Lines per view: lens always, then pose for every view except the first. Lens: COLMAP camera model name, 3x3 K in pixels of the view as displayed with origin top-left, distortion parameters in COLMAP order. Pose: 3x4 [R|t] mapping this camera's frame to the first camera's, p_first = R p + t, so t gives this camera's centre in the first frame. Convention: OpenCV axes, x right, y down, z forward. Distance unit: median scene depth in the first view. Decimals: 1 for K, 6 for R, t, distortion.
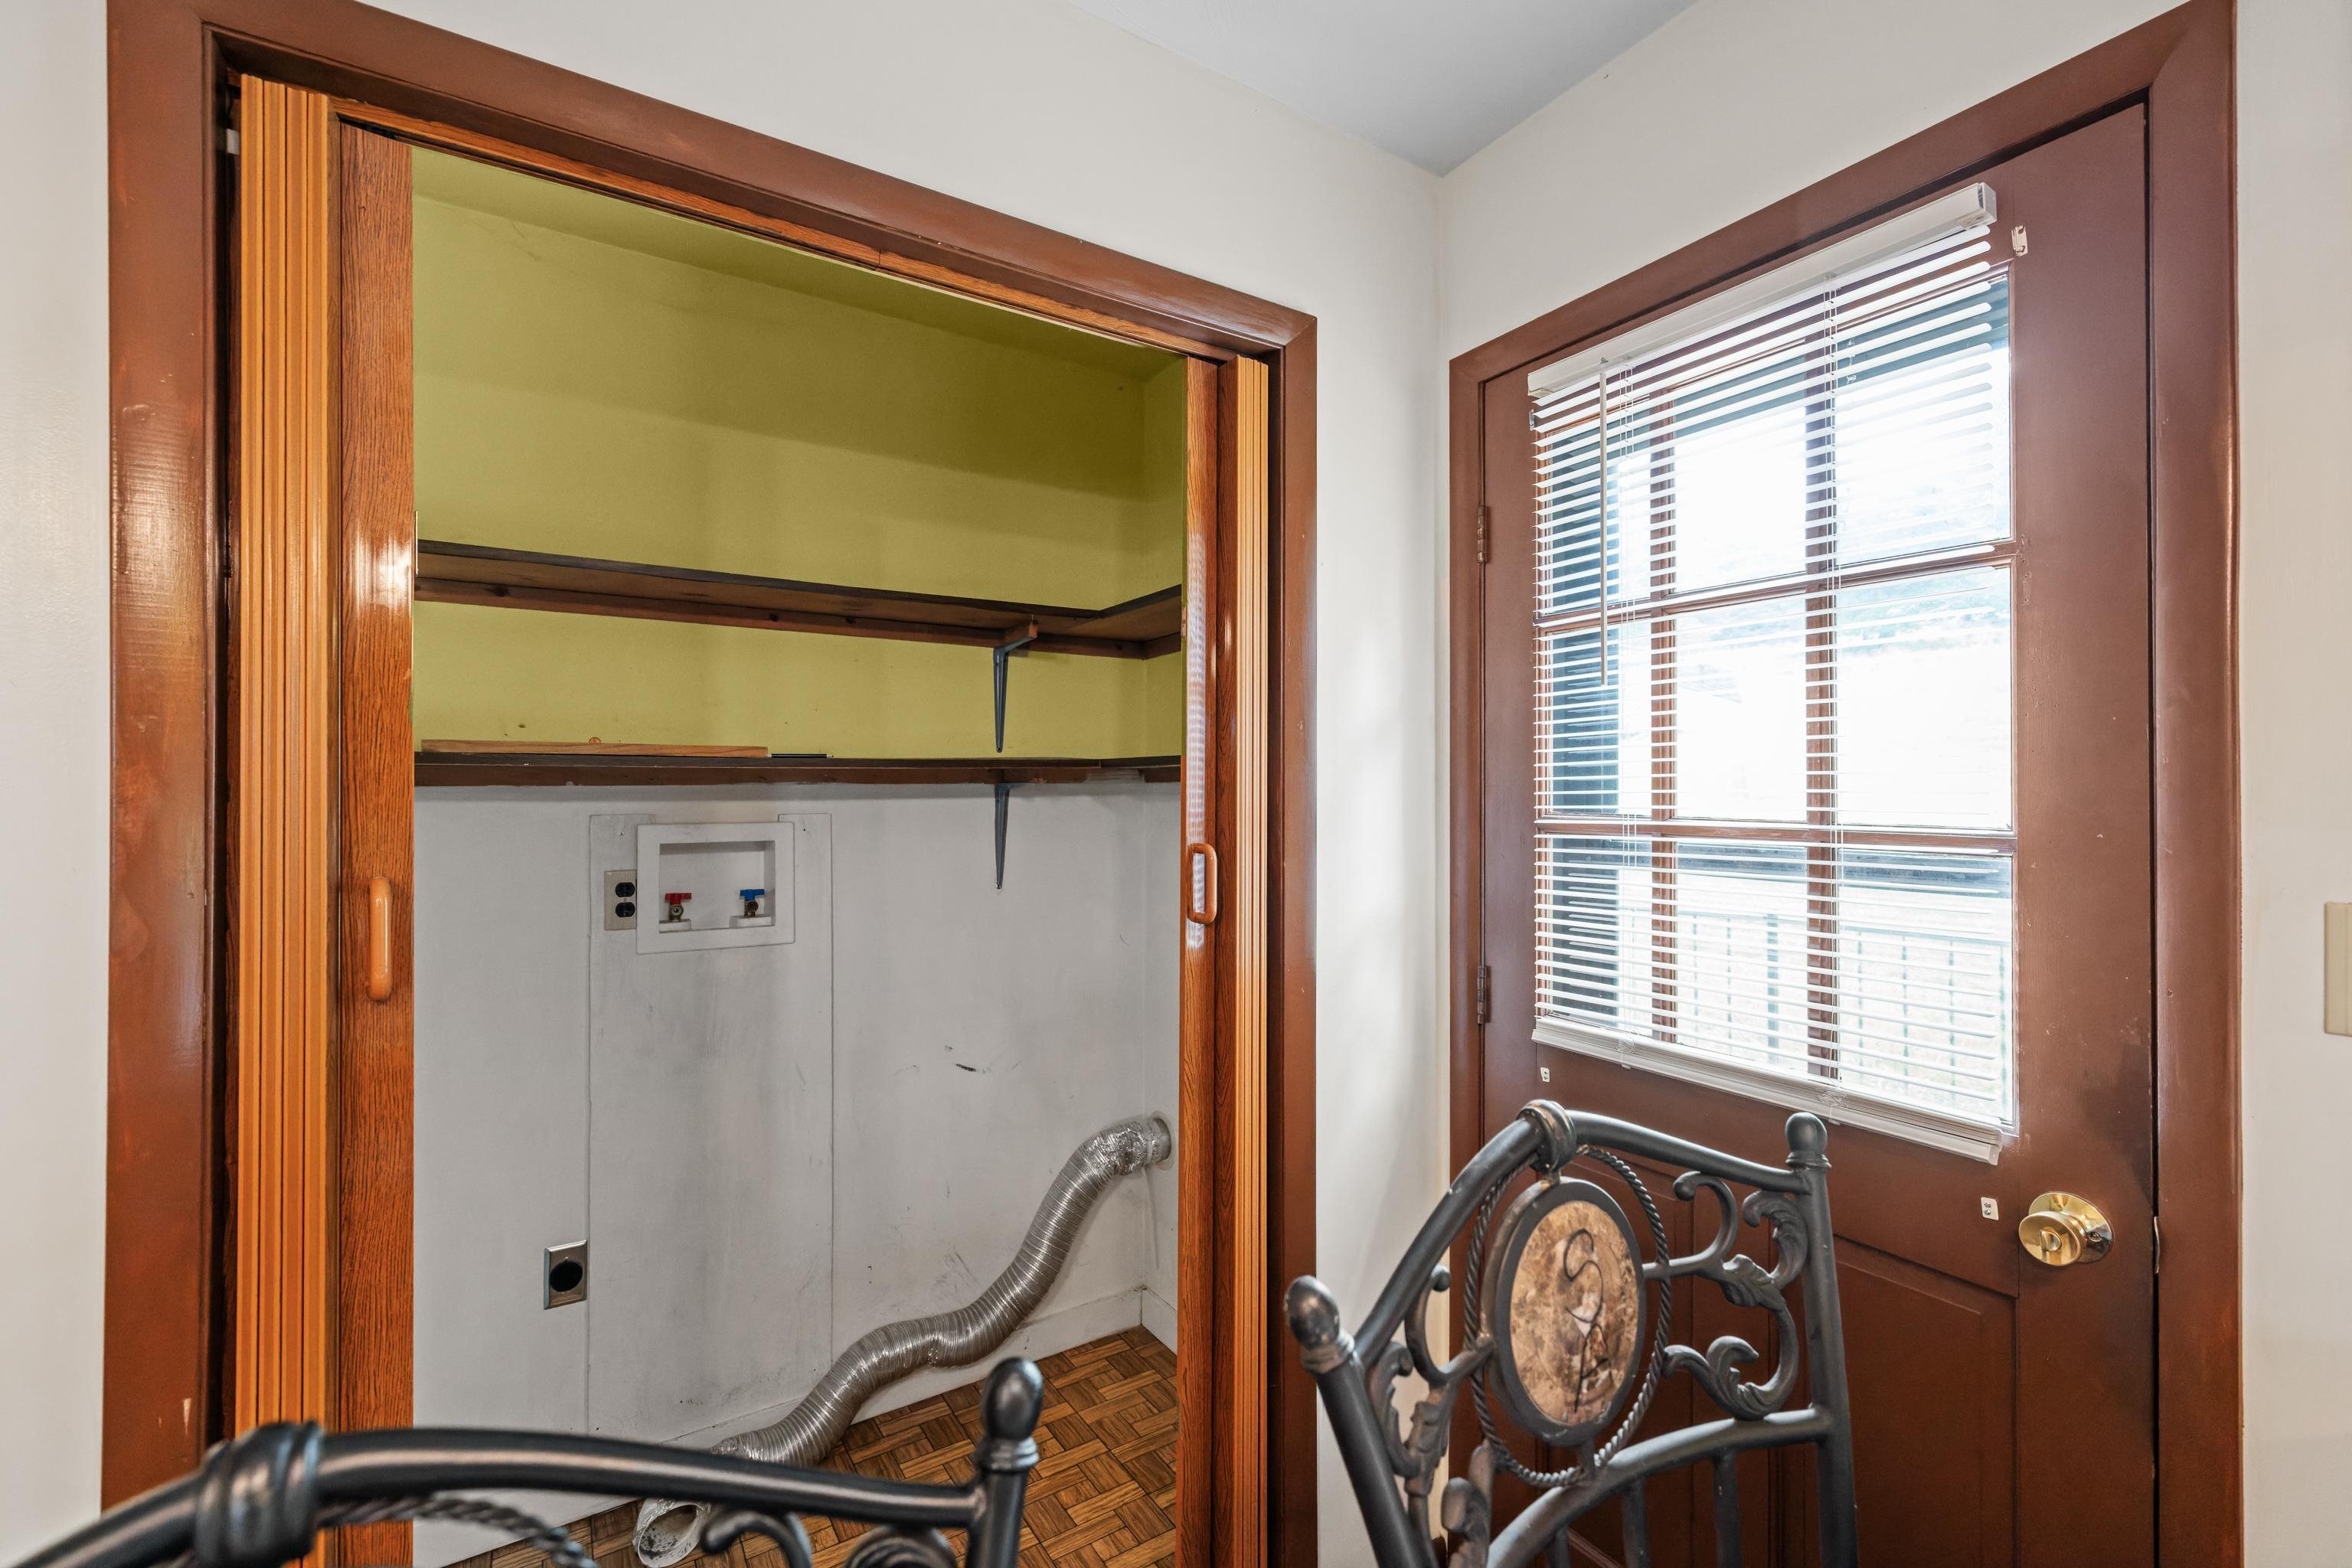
lens RADIAL K [[987.9, 0, 1175.9], [0, 987.9, 791.7], [0, 0, 1]] dist [0.000979, 0.000383]
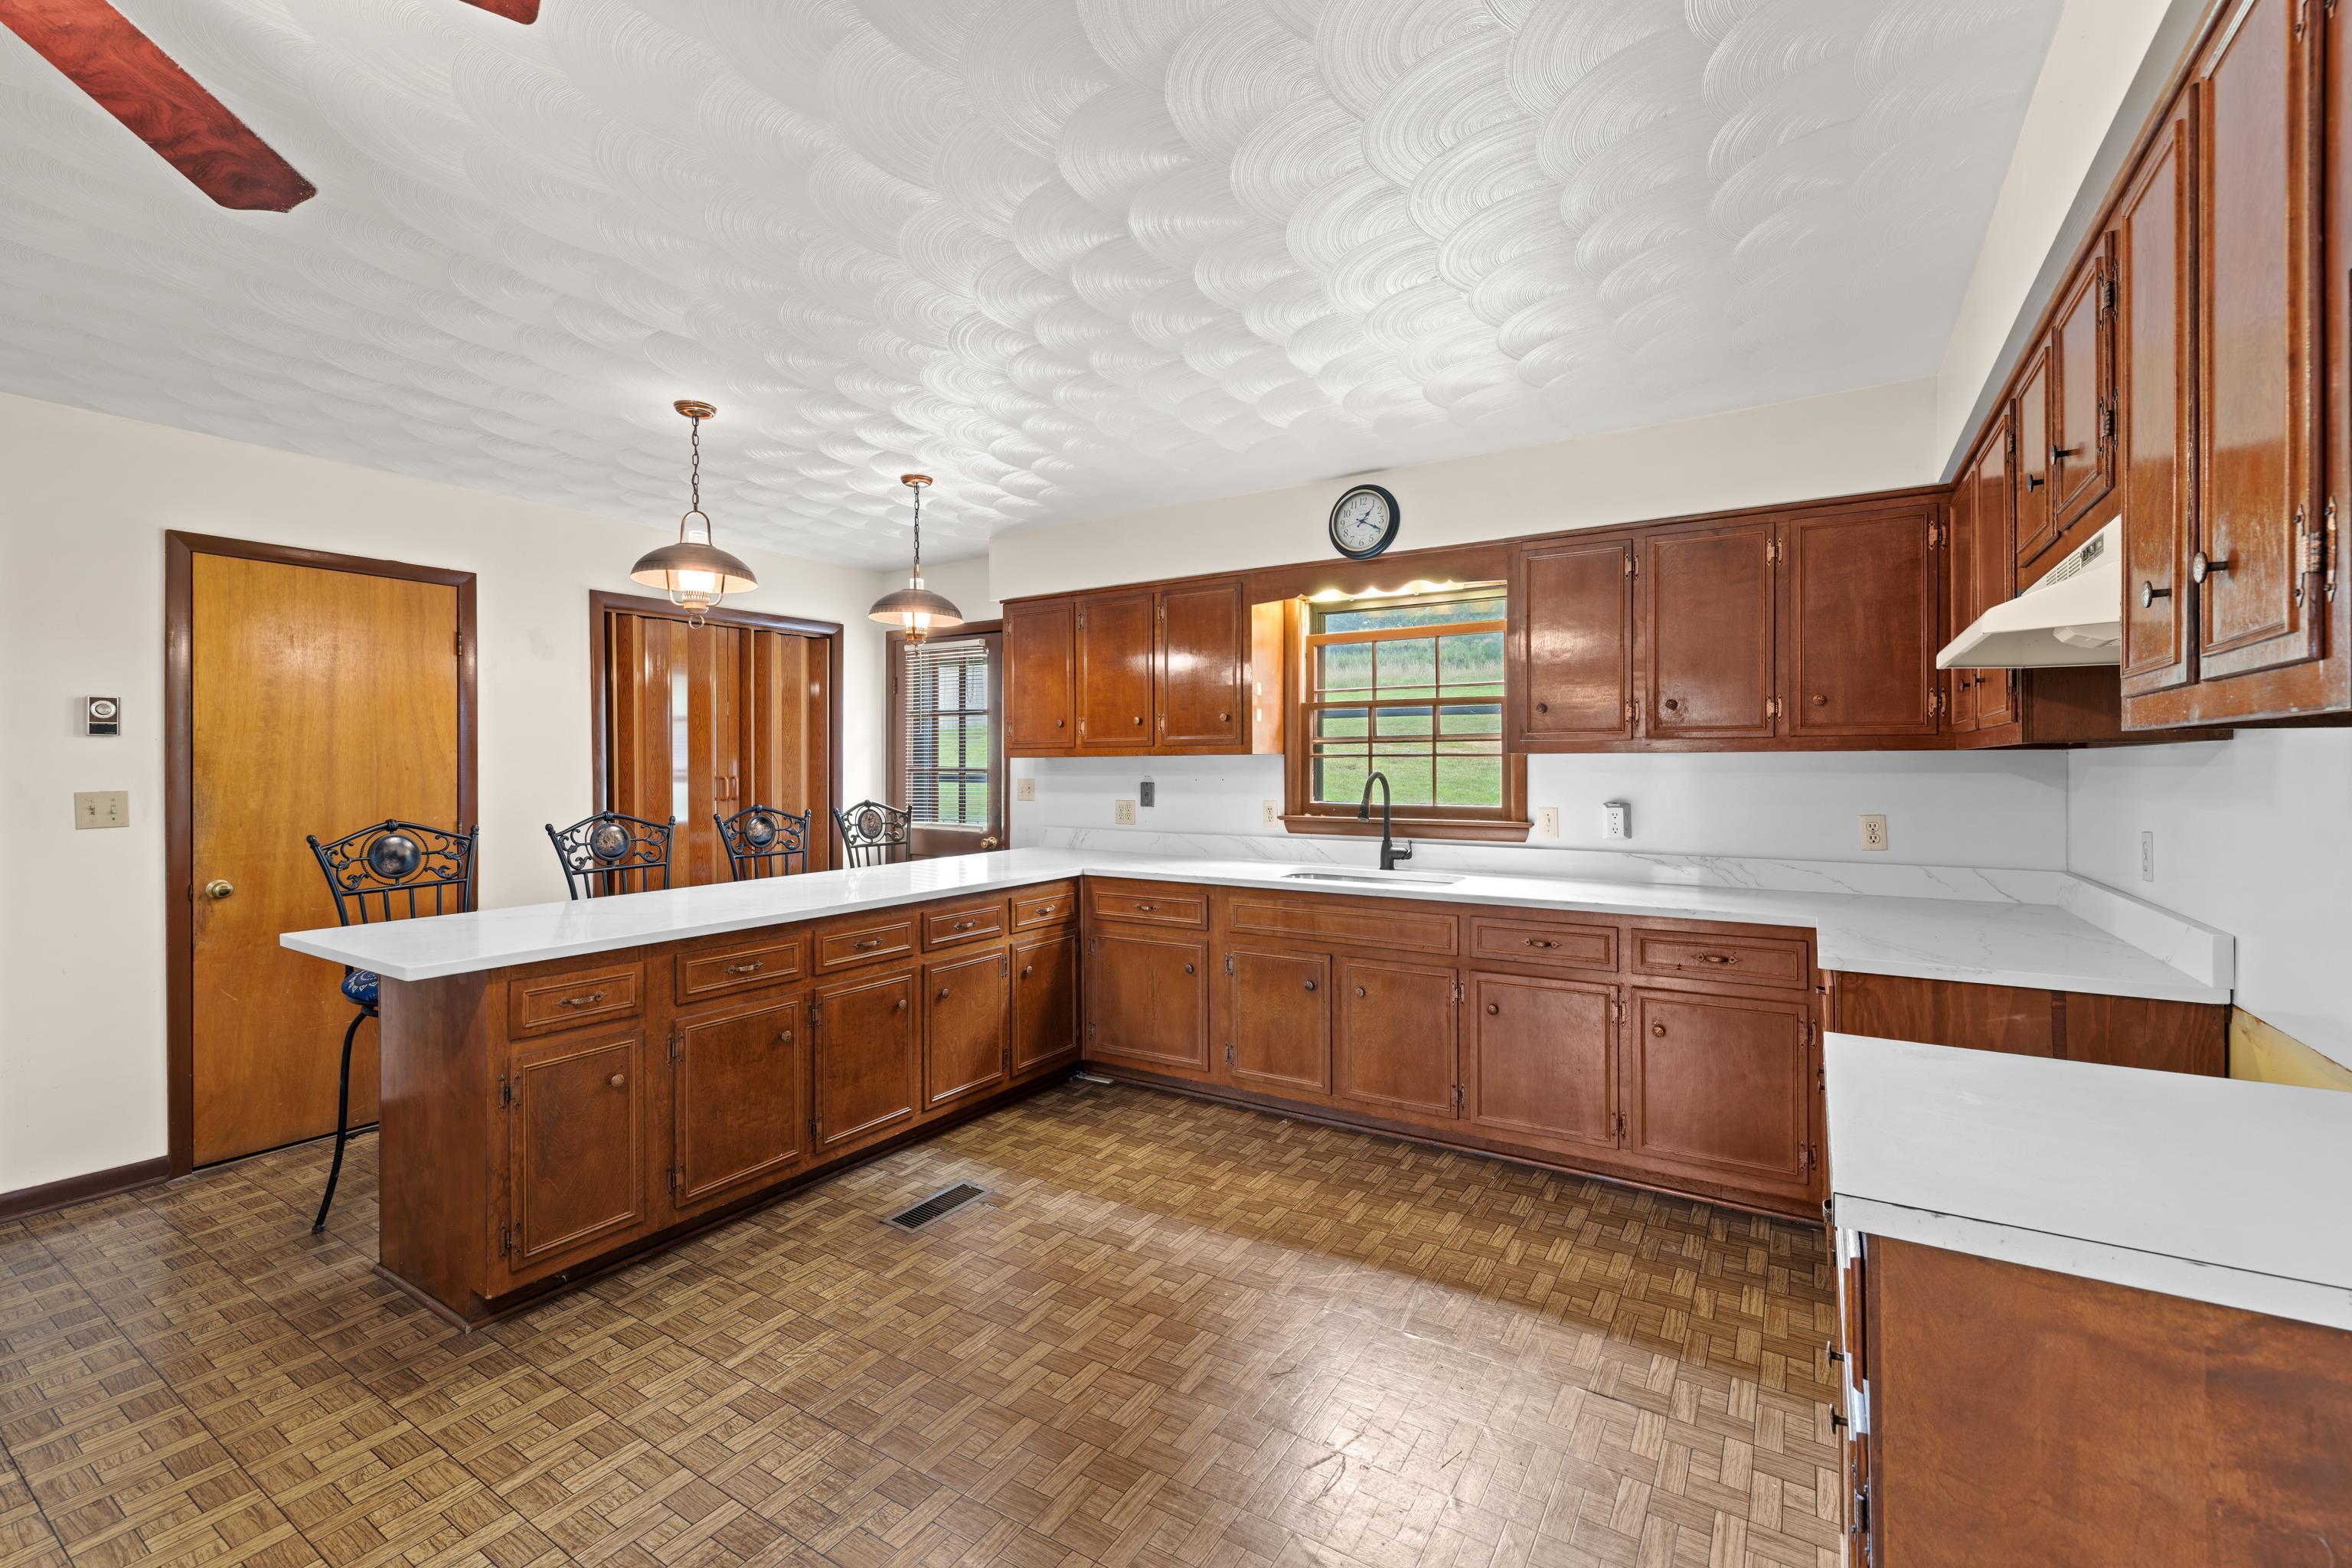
lens RADIAL K [[987.9, 0, 1170.2], [0, 987.9, 767.3], [0, 0, 1]] dist [0.000979, 0.000383]
pose [[0.908118, -0.003799, 0.418697, -0.305255], [-0.002271, 0.999899, 0.013998, -0.030600], [-0.418708, -0.013663, 0.908018, -2.949773]]
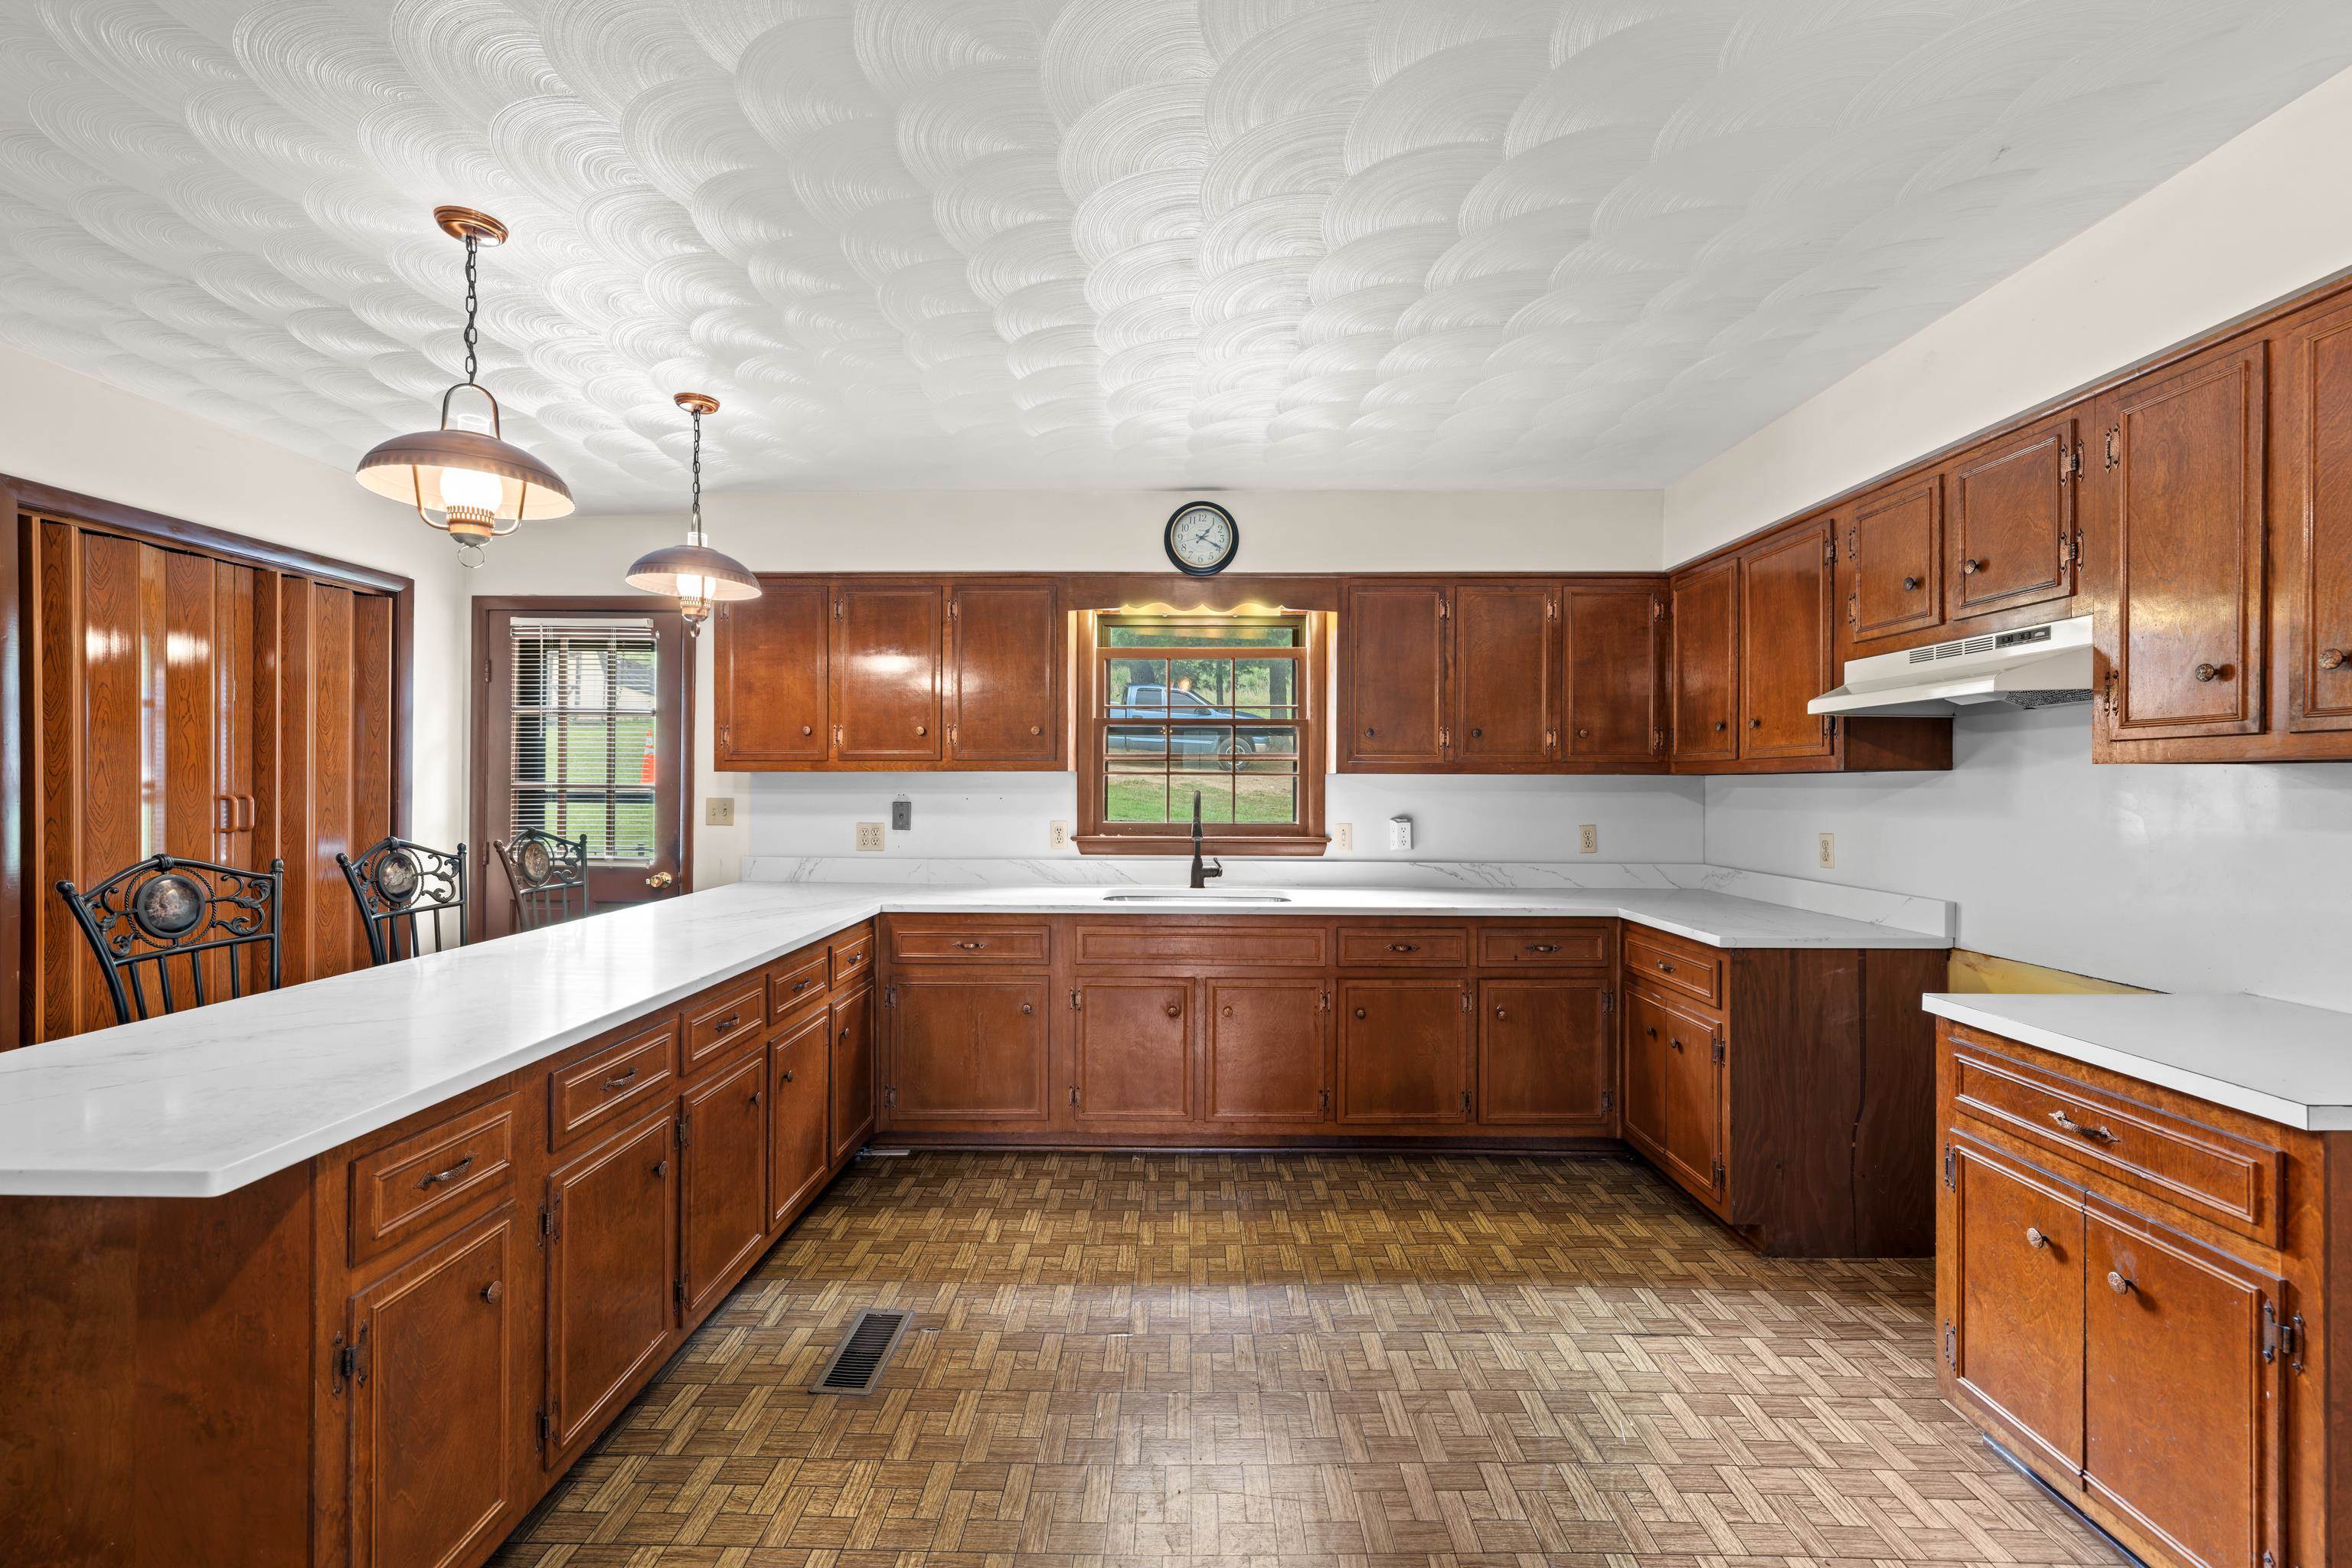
lens RADIAL K [[987.9, 0, 1171.8], [0, 987.9, 783.8], [0, 0, 1]] dist [0.000979, 0.000383]
pose [[0.554357, 0.000547, 0.832279, -0.954124], [-0.013172, 0.999880, 0.008117, -0.019744], [-0.832175, -0.015463, 0.554298, -2.153836]]
